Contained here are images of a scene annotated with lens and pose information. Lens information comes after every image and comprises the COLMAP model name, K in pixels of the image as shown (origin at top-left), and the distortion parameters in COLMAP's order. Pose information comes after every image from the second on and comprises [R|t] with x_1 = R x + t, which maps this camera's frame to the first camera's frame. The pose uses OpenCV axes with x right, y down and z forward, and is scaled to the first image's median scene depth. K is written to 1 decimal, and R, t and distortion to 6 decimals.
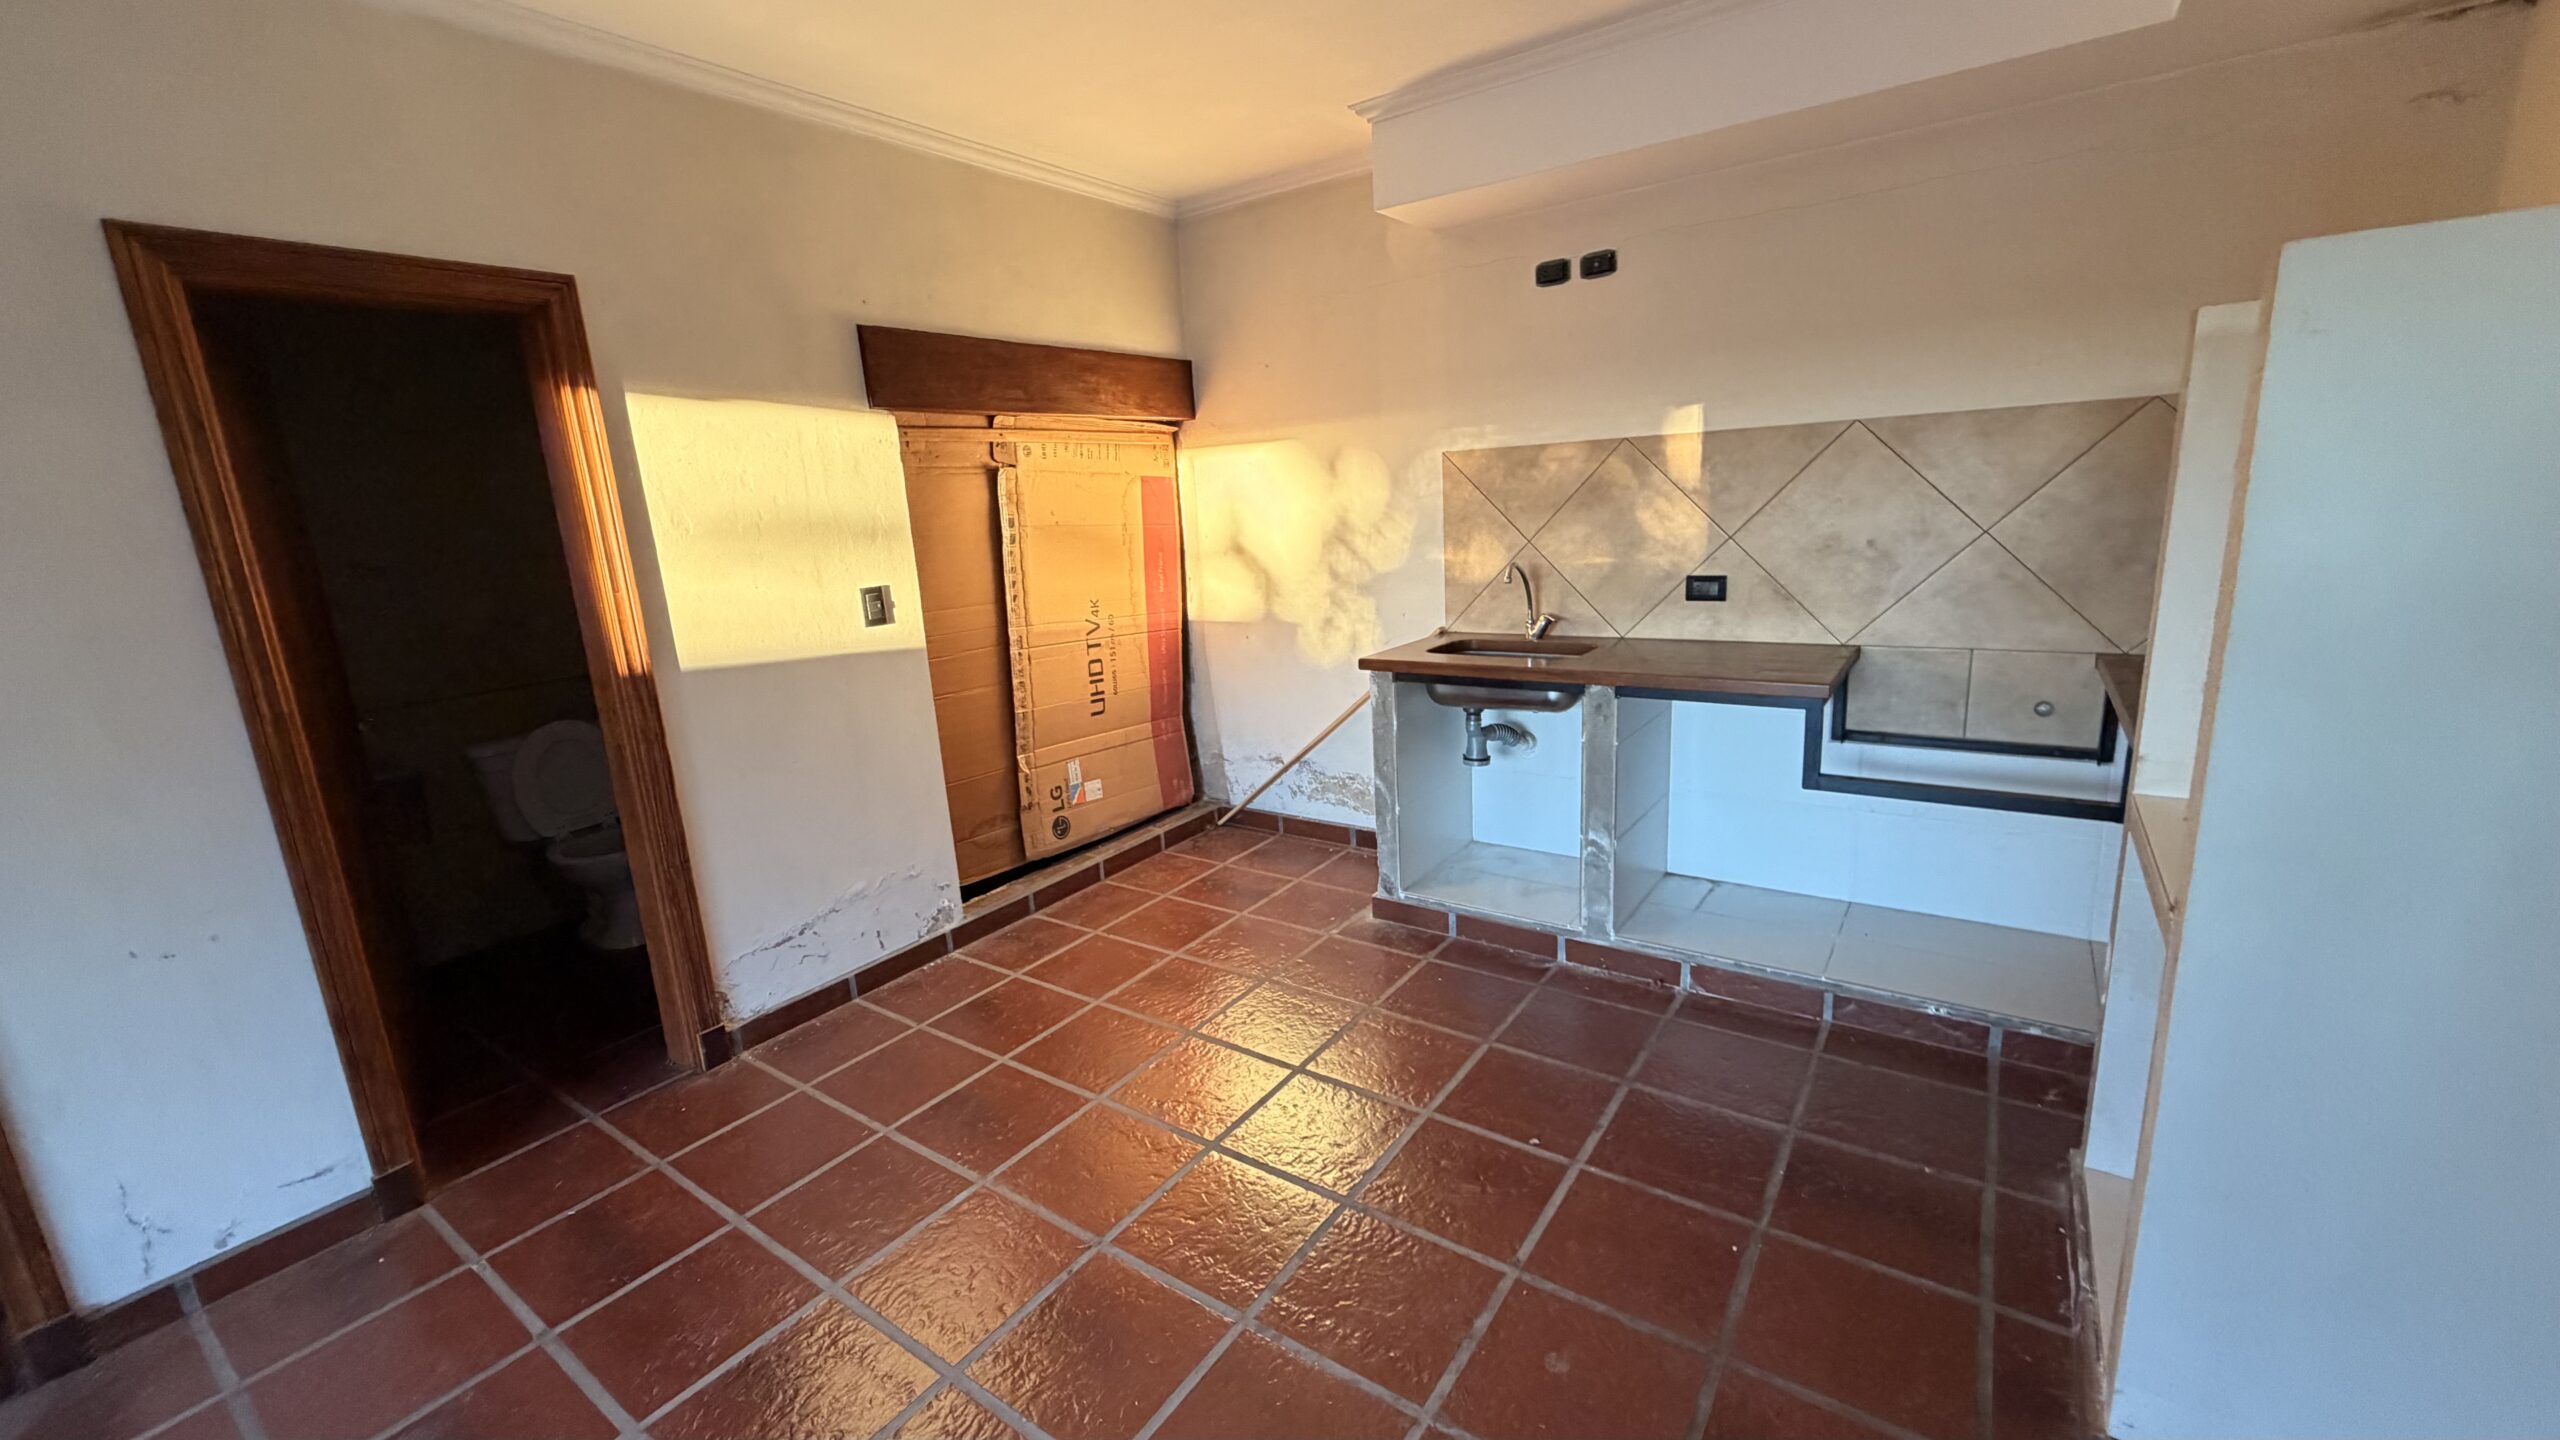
lens RADIAL K [[1012.7, 0, 1274.6], [0, 1012.7, 720.9], [0, 0, 1]] dist [0.015271, 0.000177]
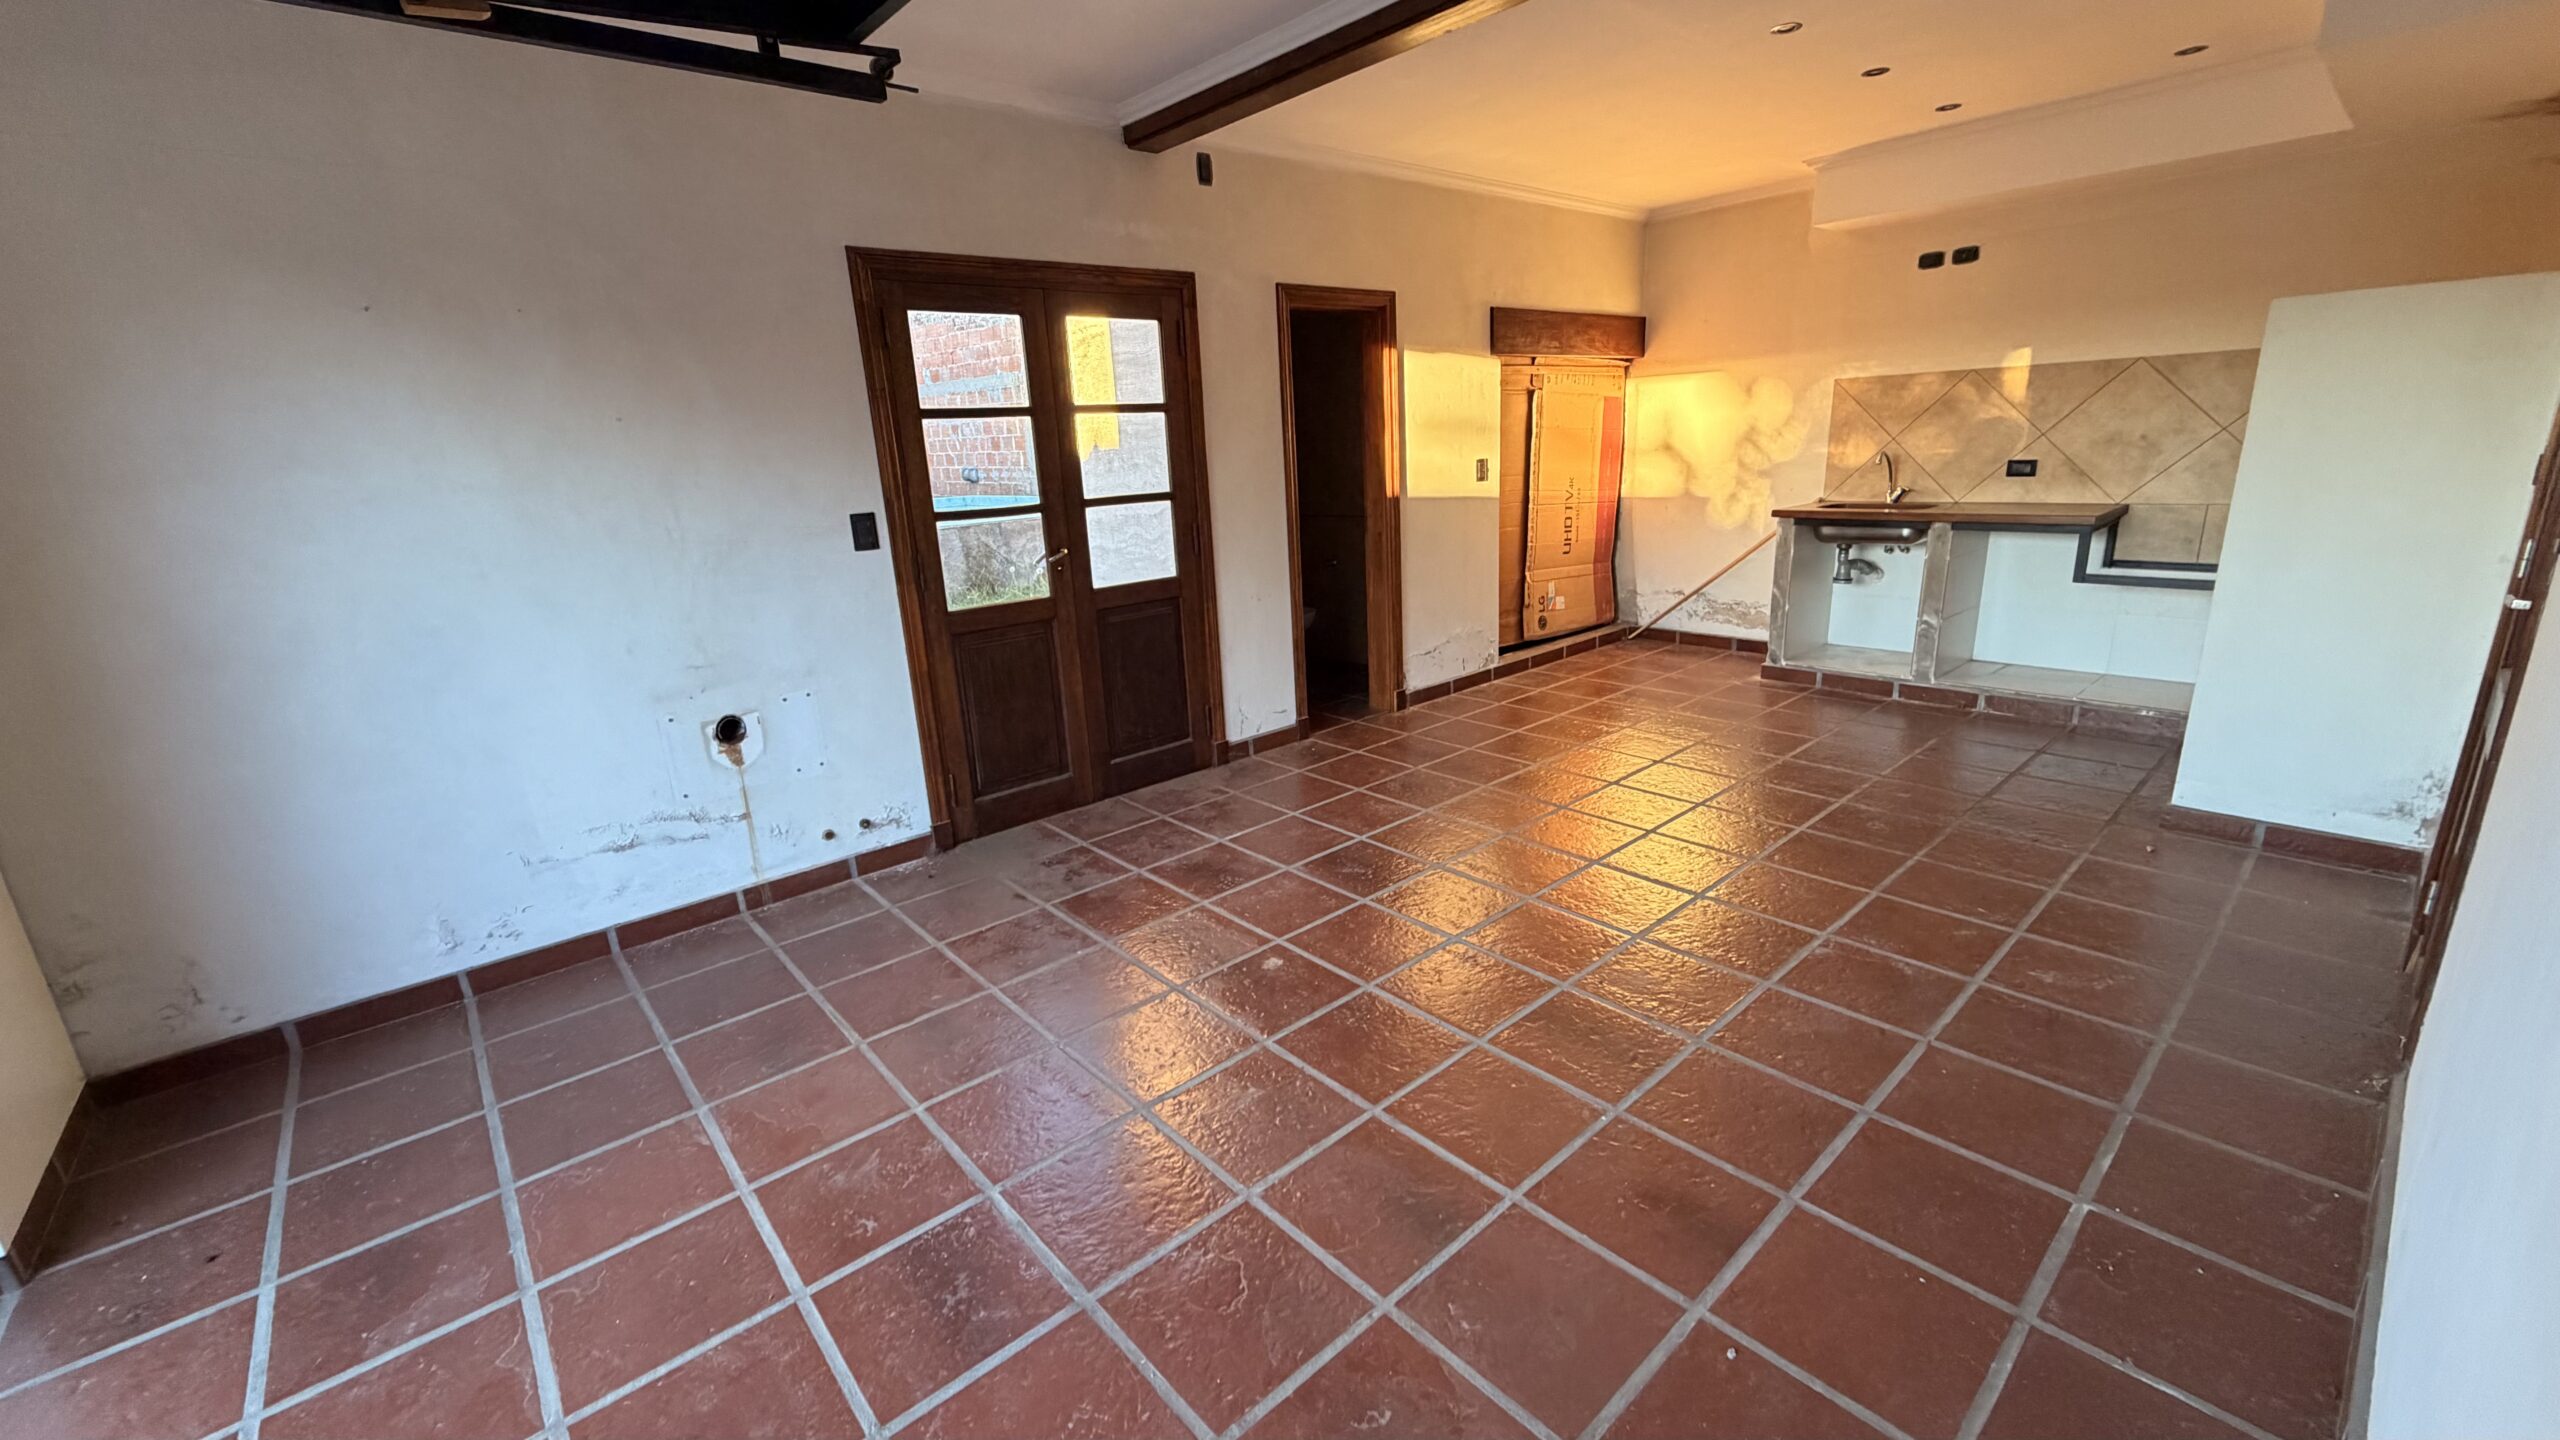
lens RADIAL K [[1012.7, 0, 1290.9], [0, 1012.7, 718.9], [0, 0, 1]] dist [0.015271, 0.000177]
pose [[0.975349, 0.071033, -0.208920, -0.292810], [-0.058285, 0.996078, 0.066564, 0.199644], [0.212829, -0.052746, 0.975665, -0.735026]]
